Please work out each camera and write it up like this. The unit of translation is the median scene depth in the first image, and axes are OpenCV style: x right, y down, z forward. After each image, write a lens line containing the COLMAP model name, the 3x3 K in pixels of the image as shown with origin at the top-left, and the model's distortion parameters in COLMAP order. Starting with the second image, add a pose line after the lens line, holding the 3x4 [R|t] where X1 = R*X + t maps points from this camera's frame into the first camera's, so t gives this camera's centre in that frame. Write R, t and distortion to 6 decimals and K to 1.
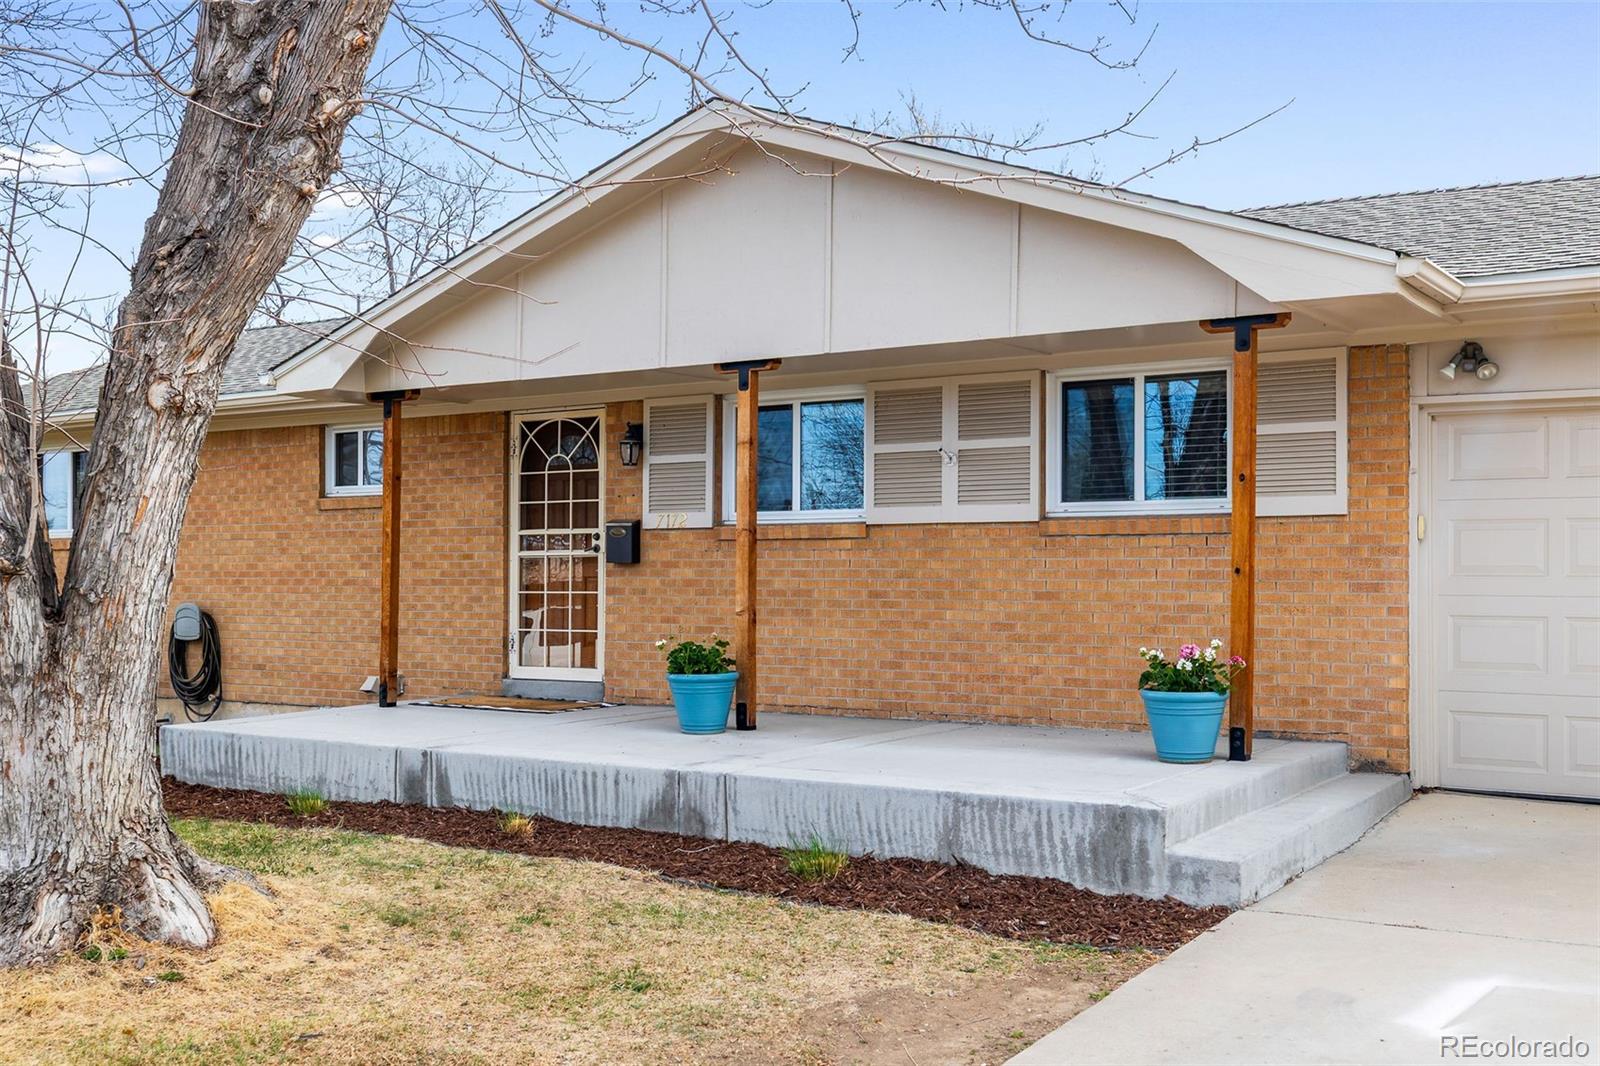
lens RADIAL K [[1674.0, 0, 800.2], [0, 1674.0, 574.4], [0, 0, 1]] dist [-0.003151, -0.001427]
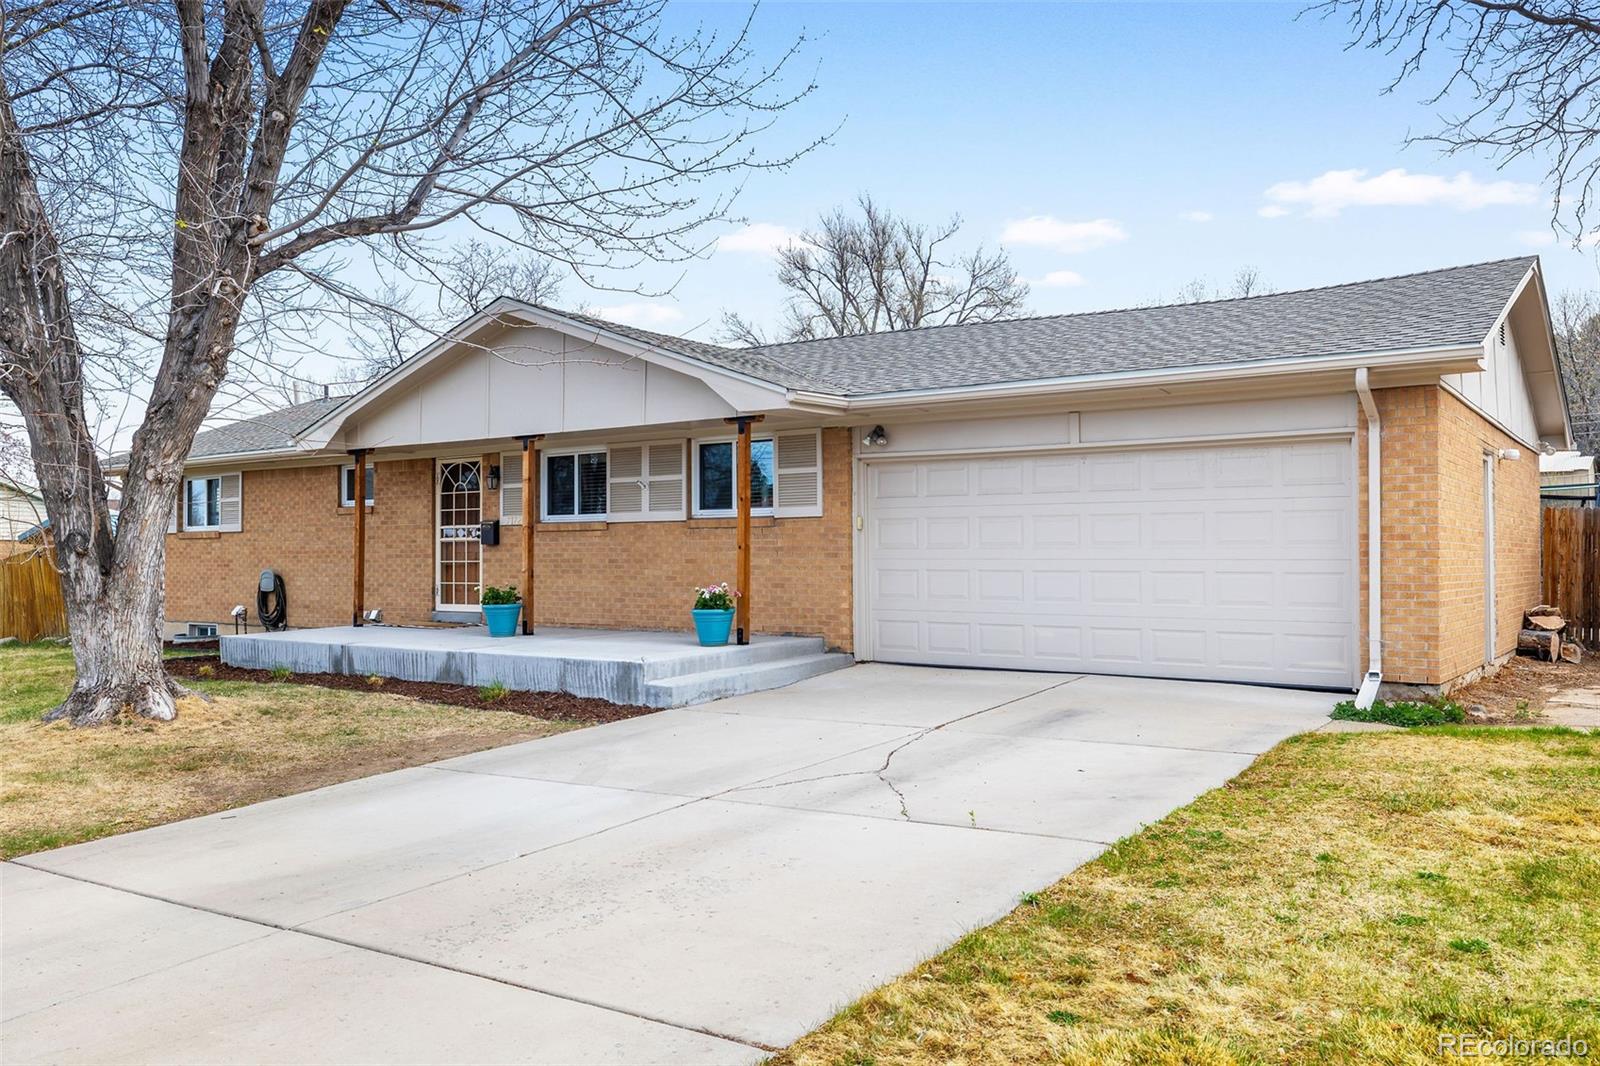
lens RADIAL K [[1262.6, 0, 800.0], [0, 1262.6, 533.0], [0, 0, 1]] dist [-0.006144, 0.000522]
pose [[0.999500, -0.009023, -0.030293, 0.316177], [0.008687, 0.999899, -0.011206, -0.001454], [0.030391, 0.010937, 0.999478, -0.388881]]
